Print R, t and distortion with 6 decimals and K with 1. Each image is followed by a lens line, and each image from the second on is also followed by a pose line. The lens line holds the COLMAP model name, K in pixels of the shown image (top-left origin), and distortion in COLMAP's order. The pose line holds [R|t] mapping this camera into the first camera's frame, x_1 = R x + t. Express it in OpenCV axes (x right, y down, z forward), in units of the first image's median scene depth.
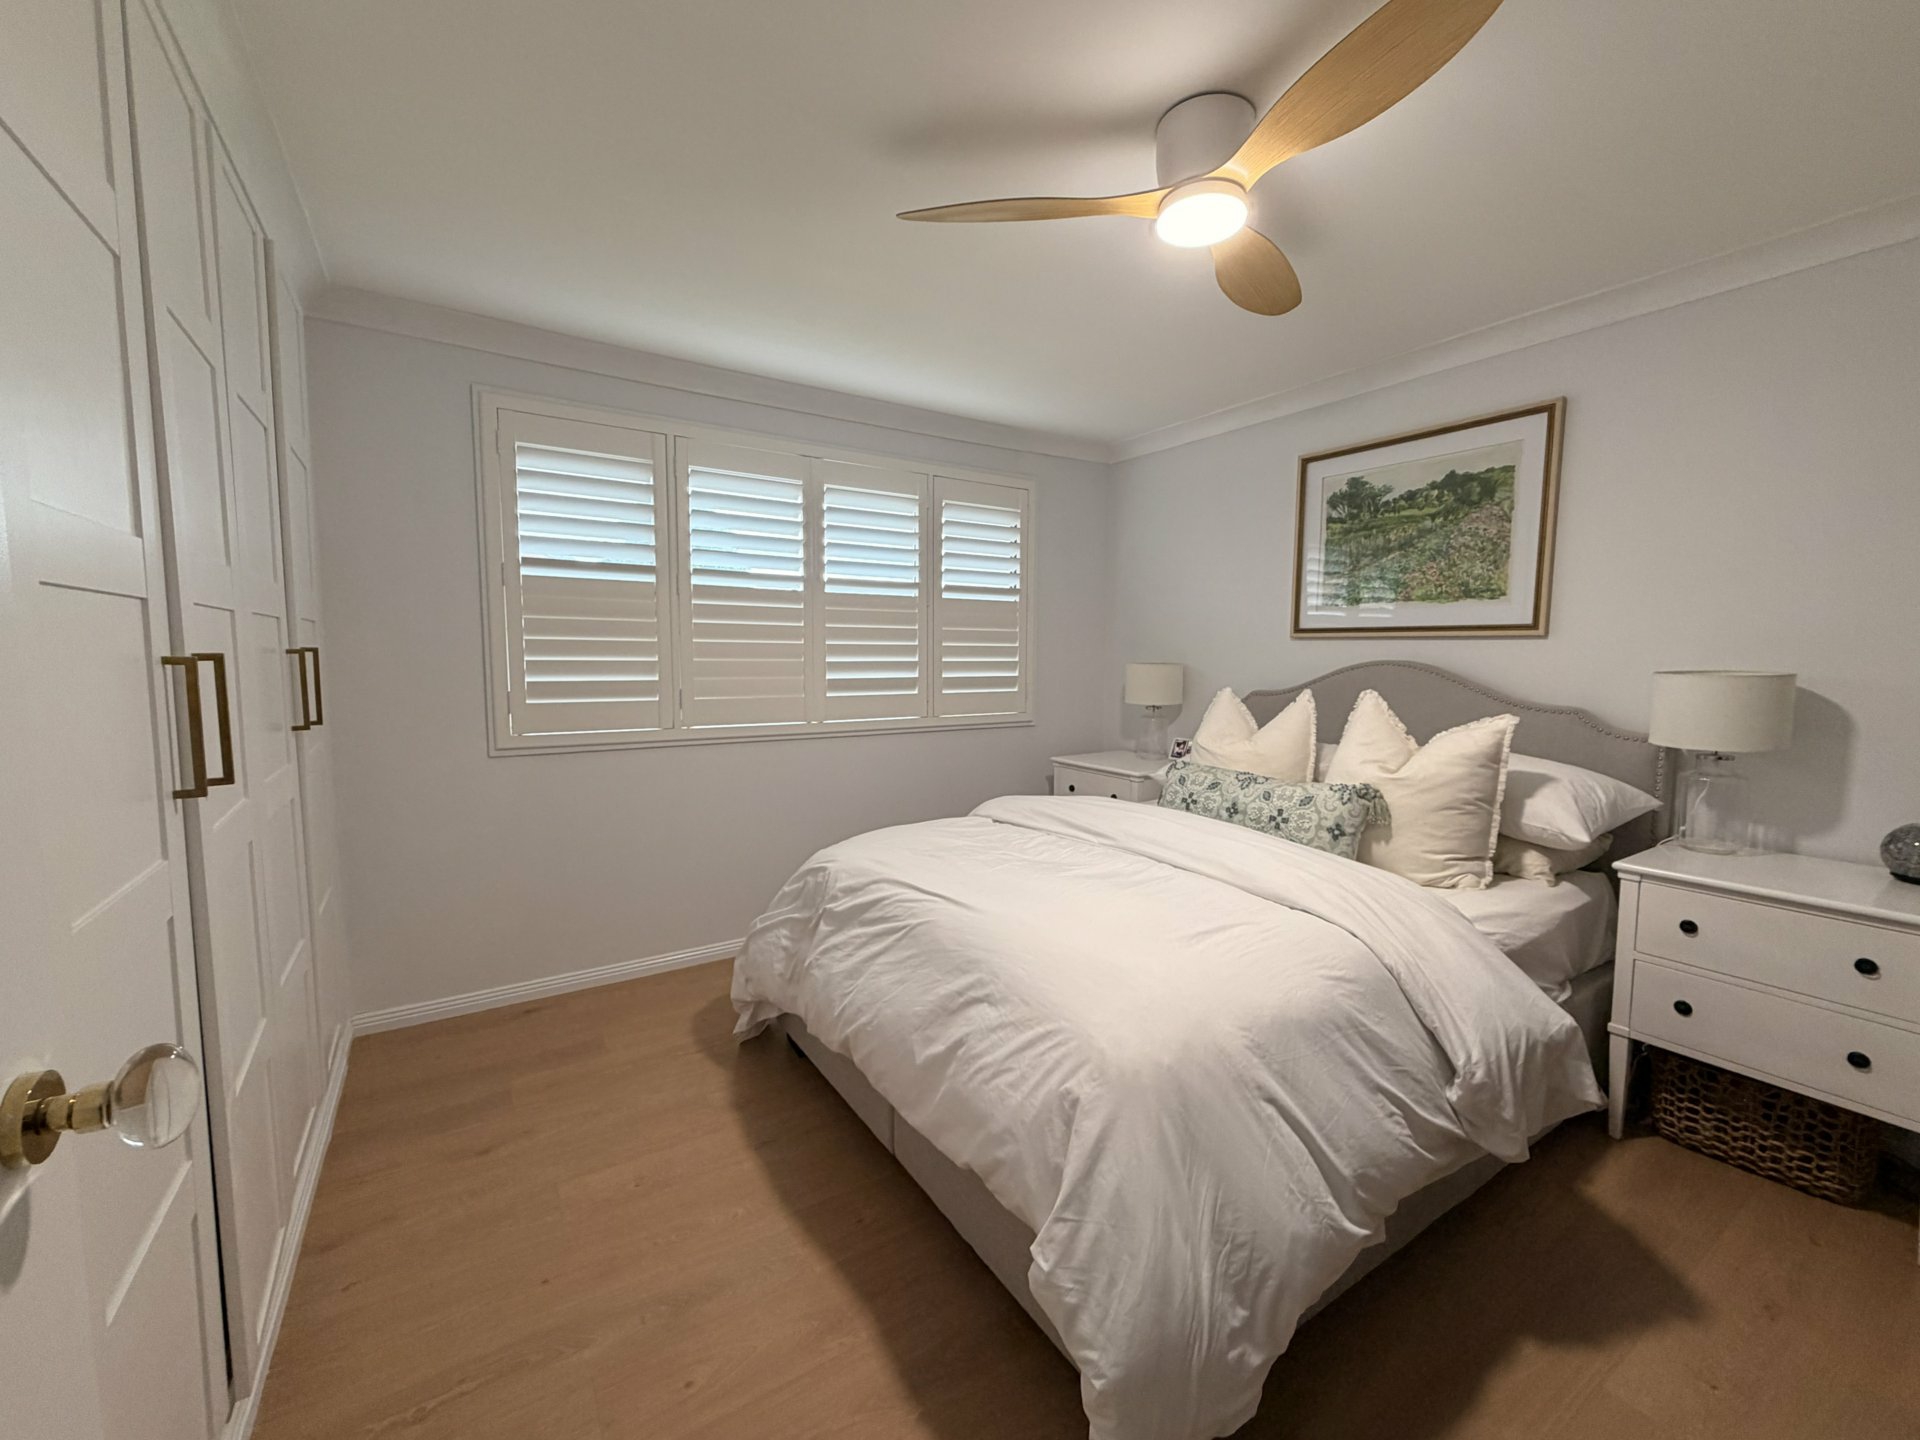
lens RADIAL K [[775.6, 0, 959.5], [0, 775.6, 715.0], [0, 0, 1]] dist [0.000503, 0.000111]
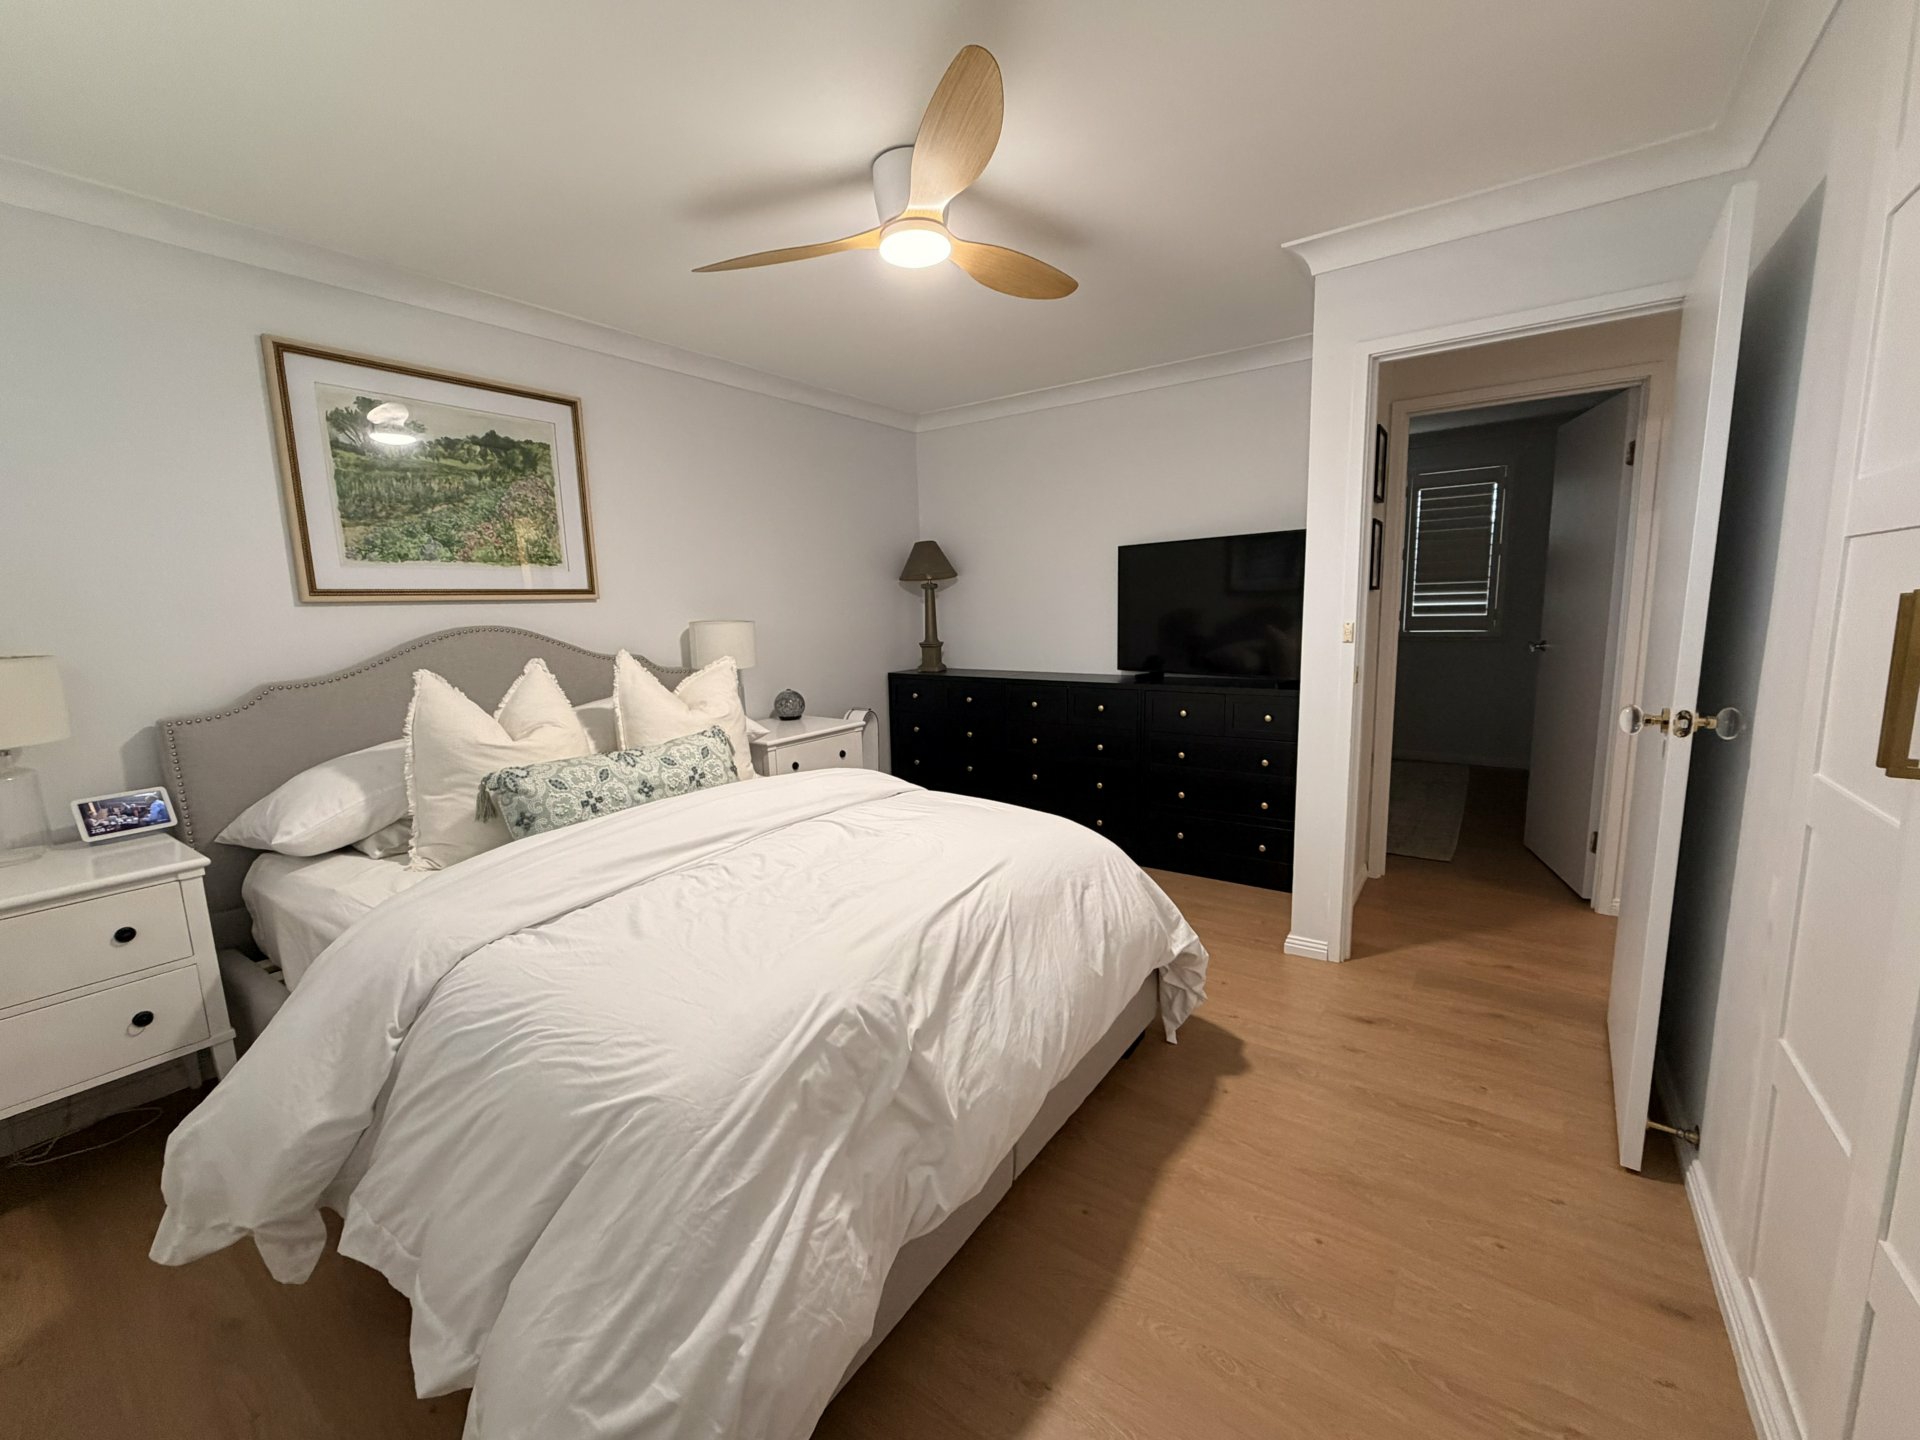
lens RADIAL K [[775.6, 0, 959.5], [0, 775.6, 715.0], [0, 0, 1]] dist [0.000503, 0.000111]
pose [[-0.369965, -0.128666, 0.920093, -0.536136], [0.105262, 0.978181, 0.179115, -0.076058], [-0.923063, 0.163117, -0.348349, 0.854398]]
